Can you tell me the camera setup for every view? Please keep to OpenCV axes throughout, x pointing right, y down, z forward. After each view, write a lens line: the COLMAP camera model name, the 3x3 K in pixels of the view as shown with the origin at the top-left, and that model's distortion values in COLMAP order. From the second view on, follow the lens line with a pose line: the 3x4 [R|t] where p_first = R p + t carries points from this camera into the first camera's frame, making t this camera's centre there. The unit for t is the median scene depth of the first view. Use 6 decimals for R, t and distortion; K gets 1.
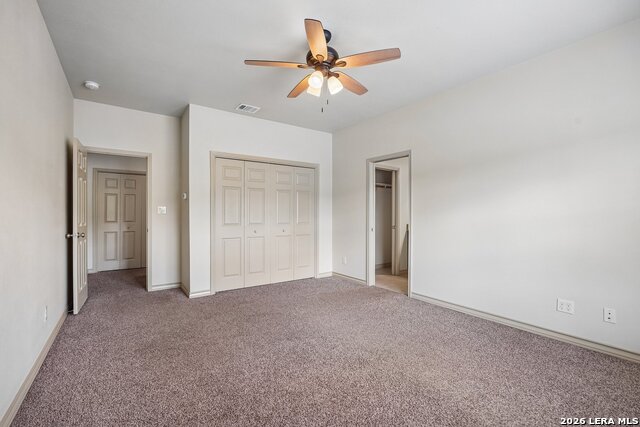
lens RADIAL K [[286.5, 0, 320.0], [0, 286.5, 213.5], [0, 0, 1]] dist [-0.000086, -0.000023]
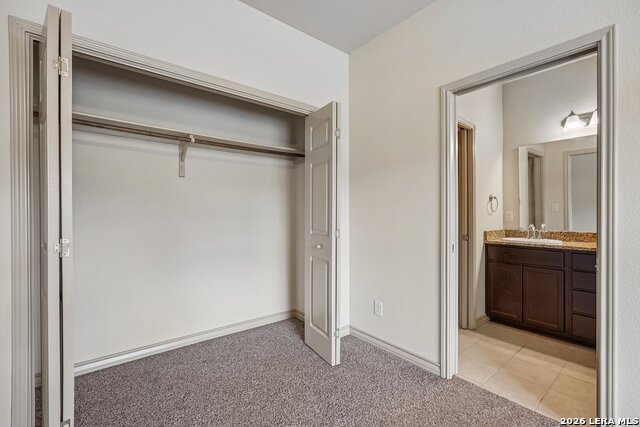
lens RADIAL K [[286.5, 0, 320.0], [0, 286.5, 213.5], [0, 0, 1]] dist [-0.000086, -0.000023]
pose [[0.997361, -0.000815, 0.072600, -0.051112], [0.000111, 0.999953, 0.009703, 0.000455], [-0.072604, -0.009669, 0.997314, 0.570423]]
